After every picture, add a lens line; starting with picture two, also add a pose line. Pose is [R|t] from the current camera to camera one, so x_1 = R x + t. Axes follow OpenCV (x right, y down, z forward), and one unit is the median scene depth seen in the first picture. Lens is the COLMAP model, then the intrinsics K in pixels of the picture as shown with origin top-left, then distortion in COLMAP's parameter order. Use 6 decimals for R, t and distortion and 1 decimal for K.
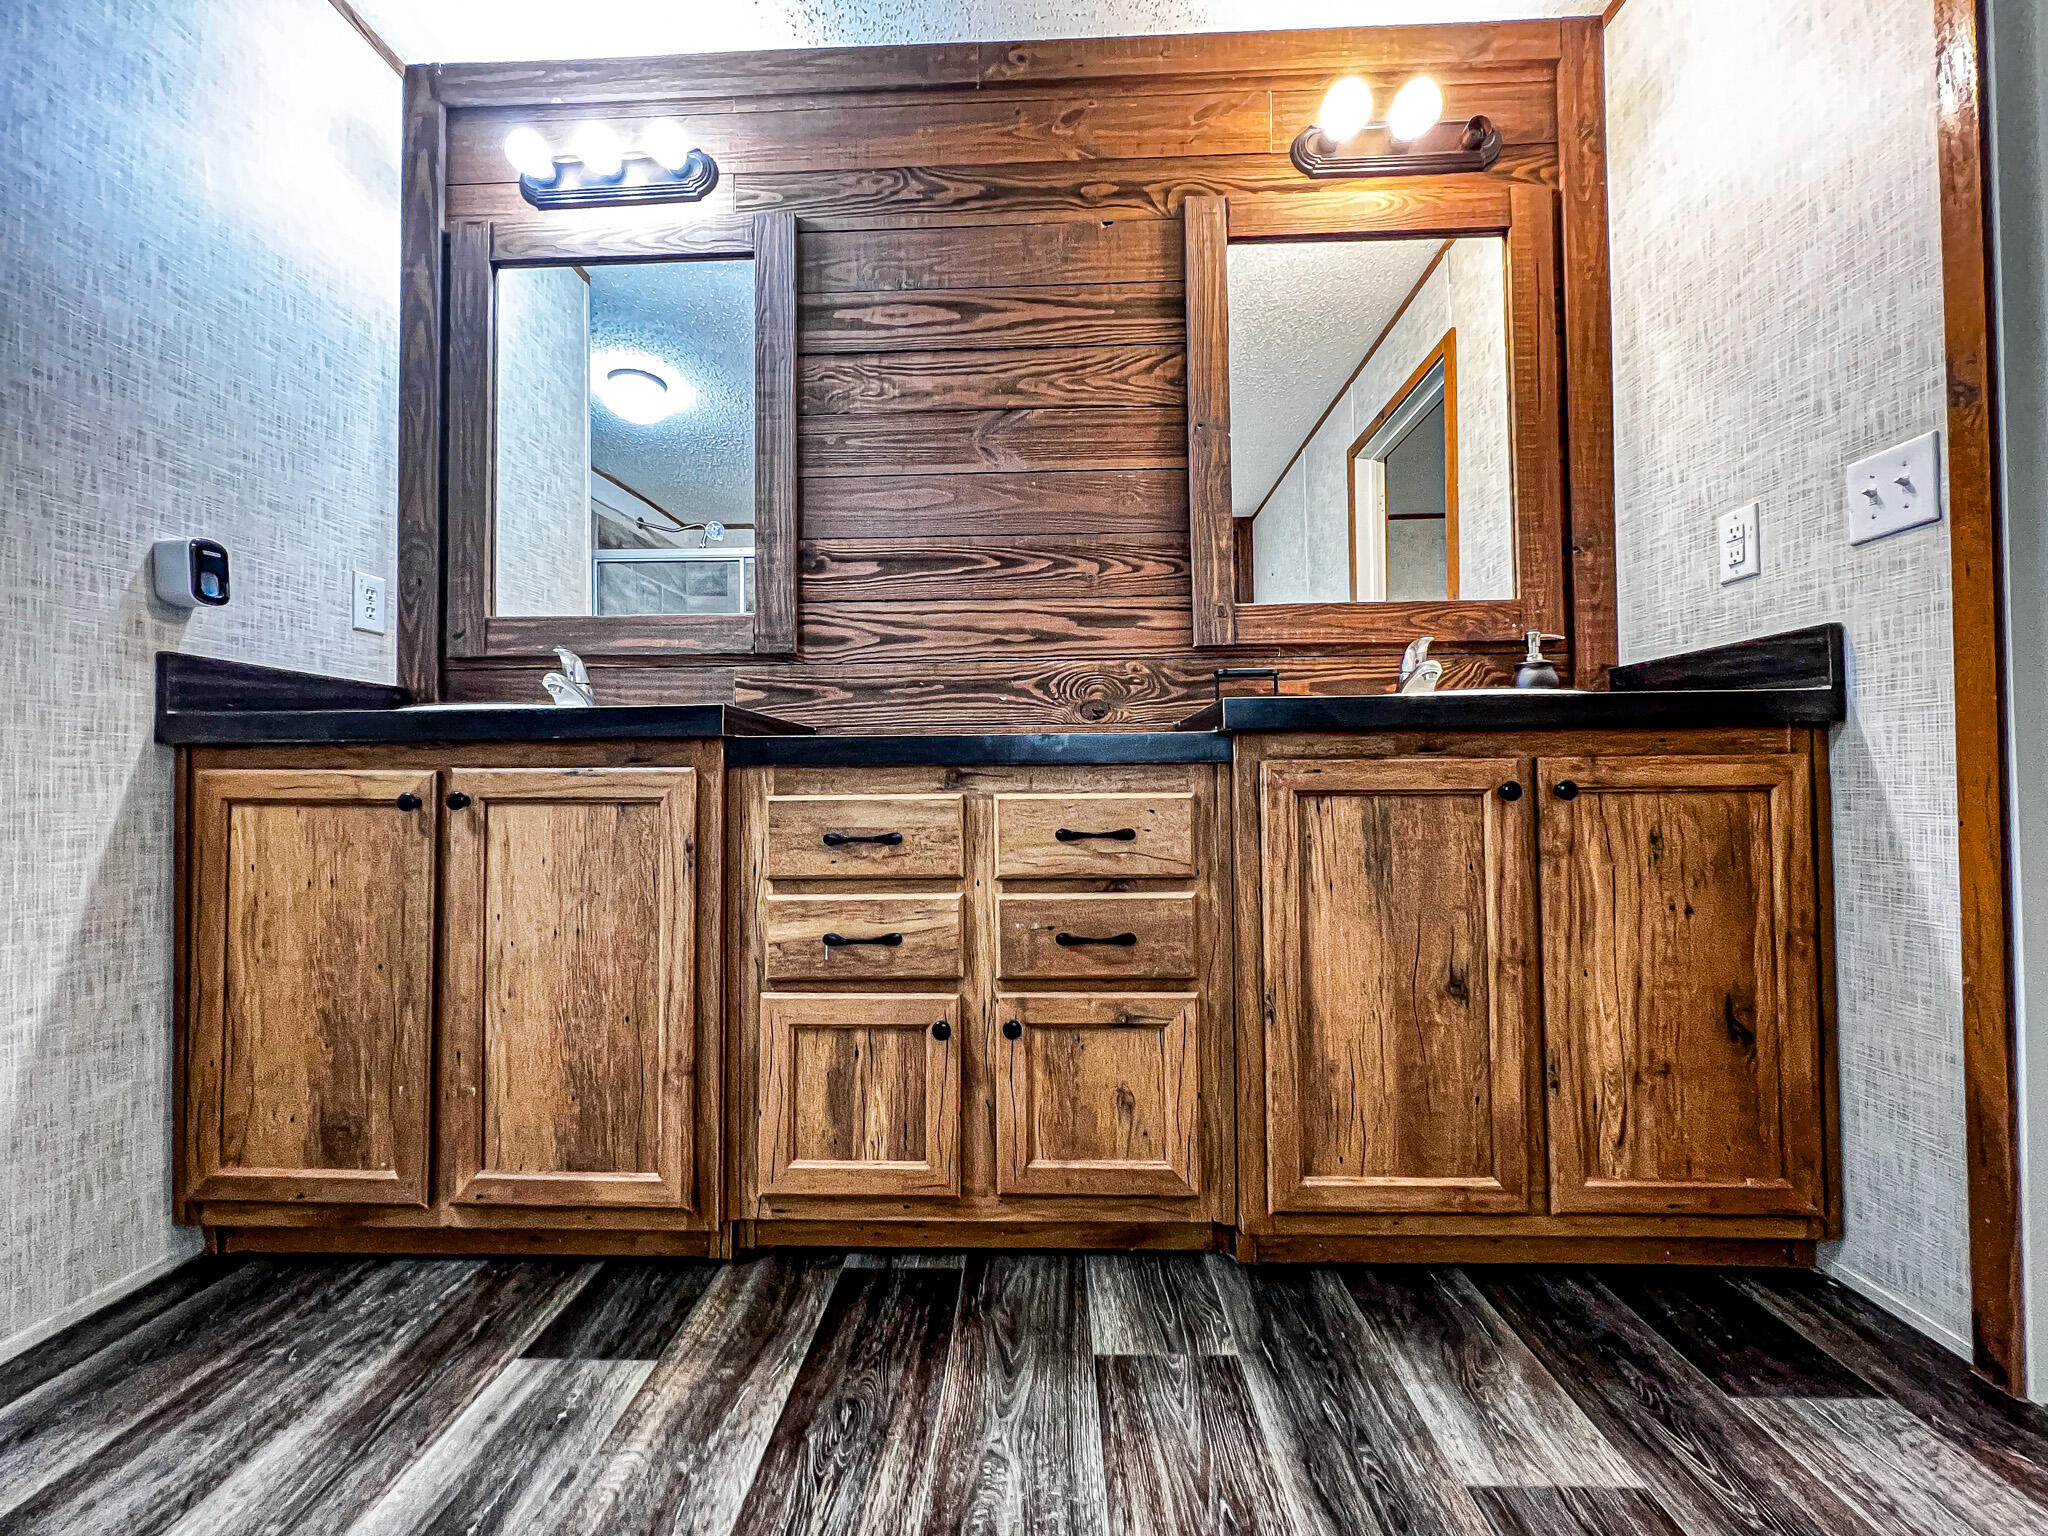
lens RADIAL K [[829.7, 0, 1043.0], [0, 829.7, 766.0], [0, 0, 1]] dist [-0.001580, 0.001212]
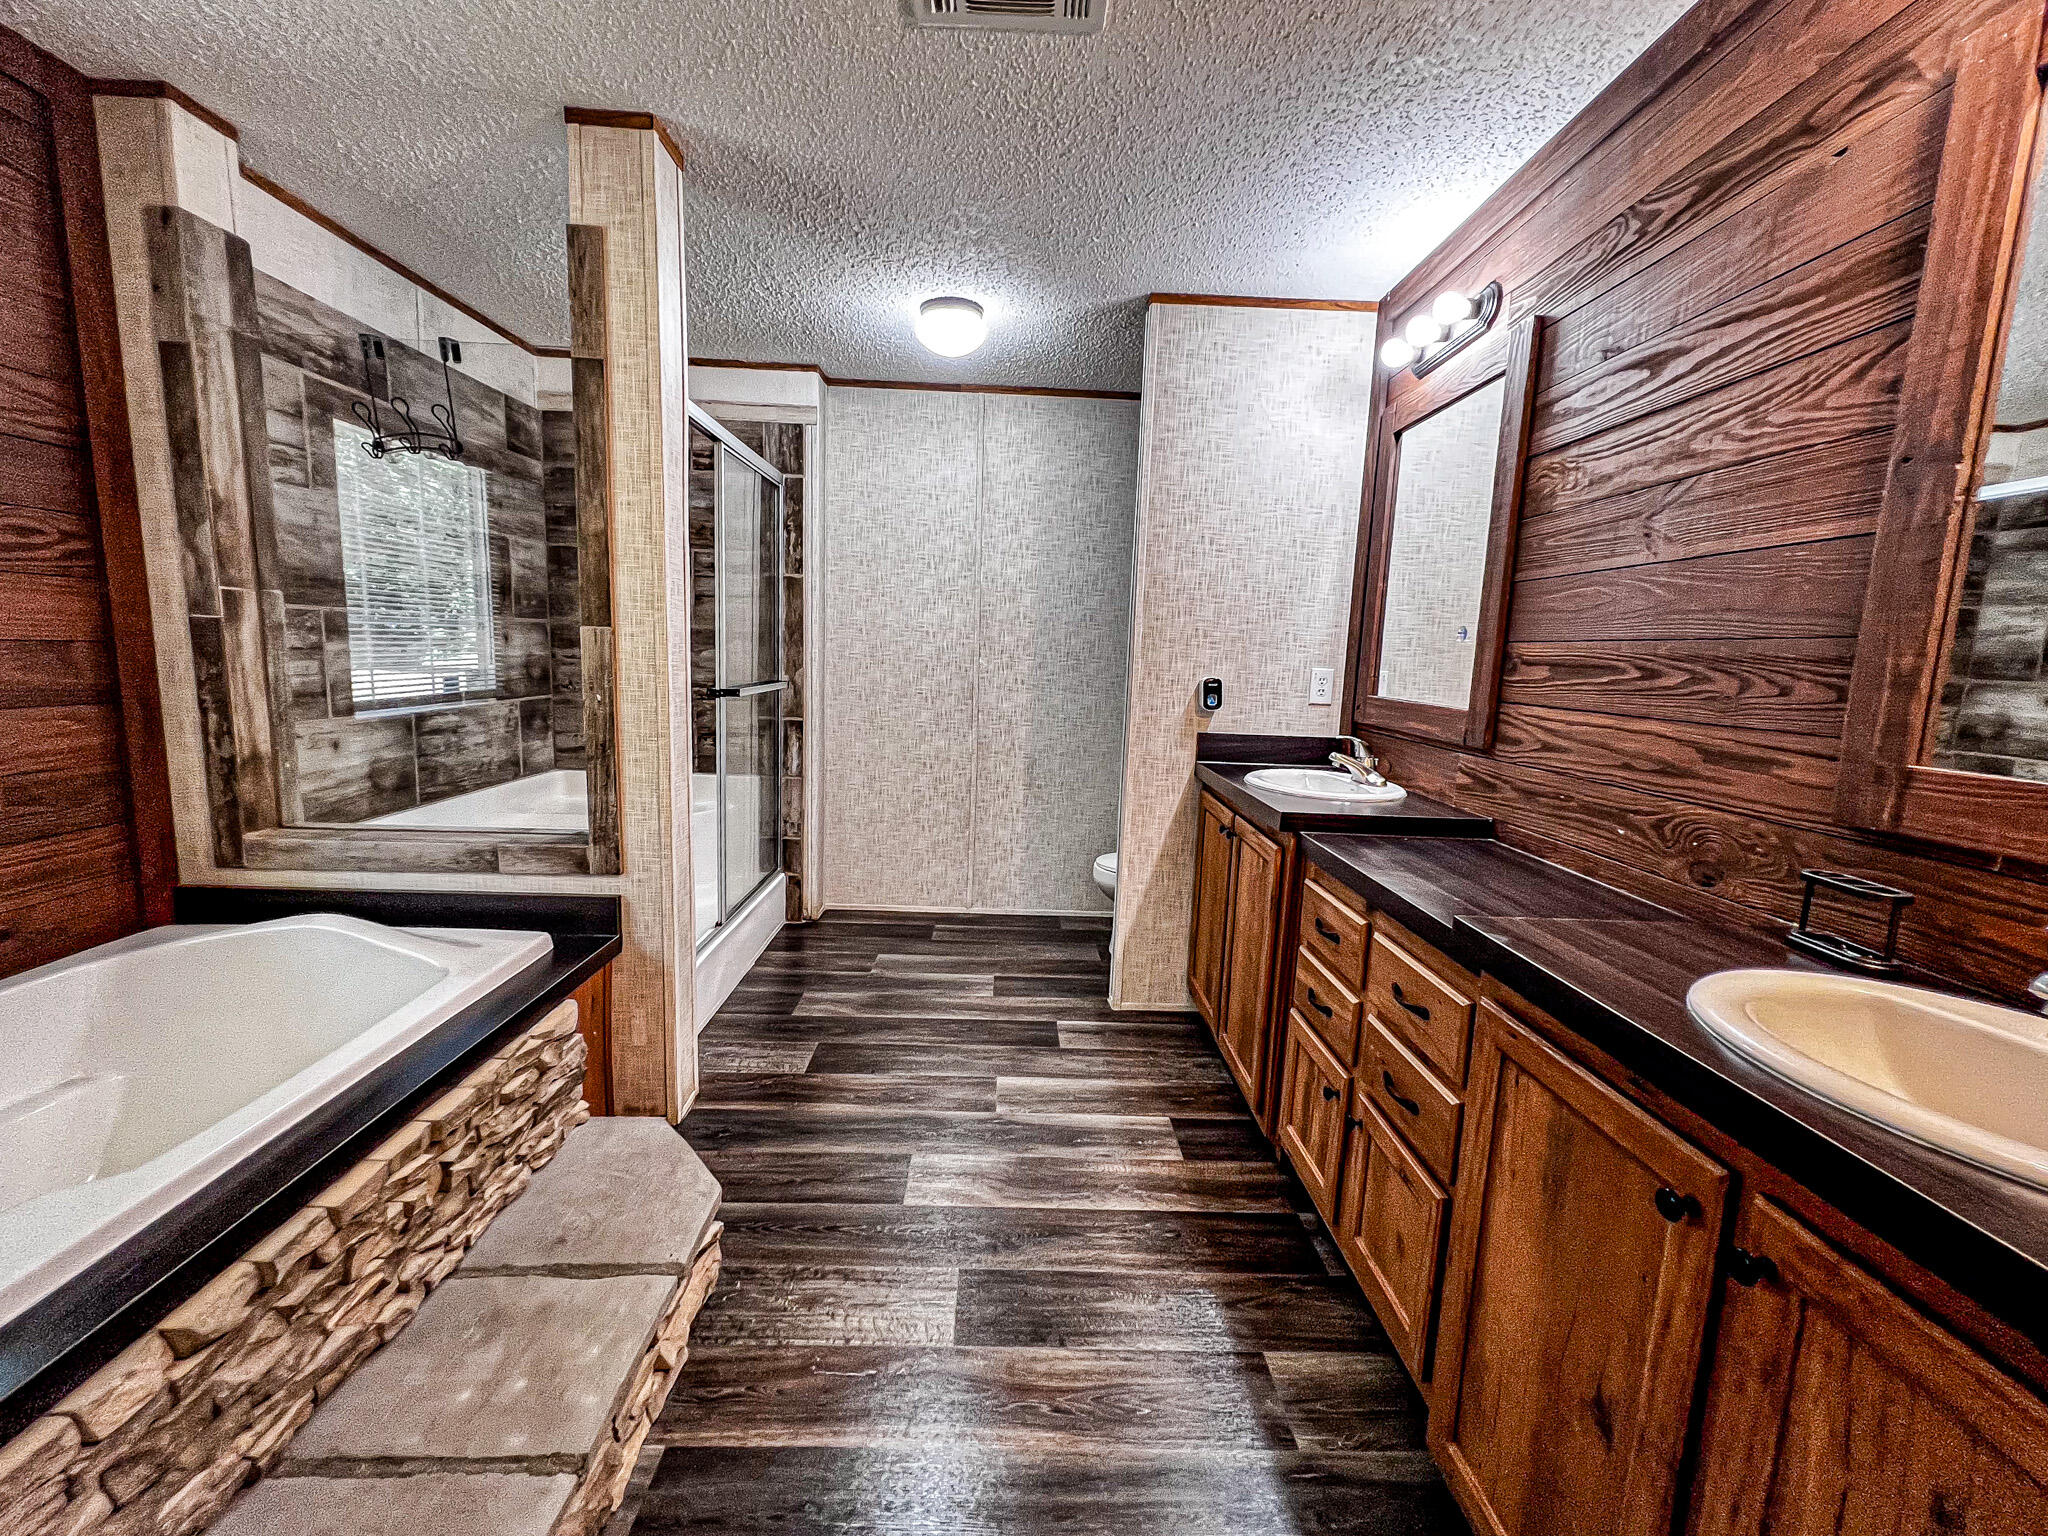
lens RADIAL K [[829.7, 0, 991.8], [0, 829.7, 771.5], [0, 0, 1]] dist [-0.001580, 0.001212]
pose [[0.024072, 0.148473, -0.988624, 0.777887], [-0.012701, 0.988876, 0.148201, -0.262872], [0.999630, 0.008989, 0.025690, 0.321693]]
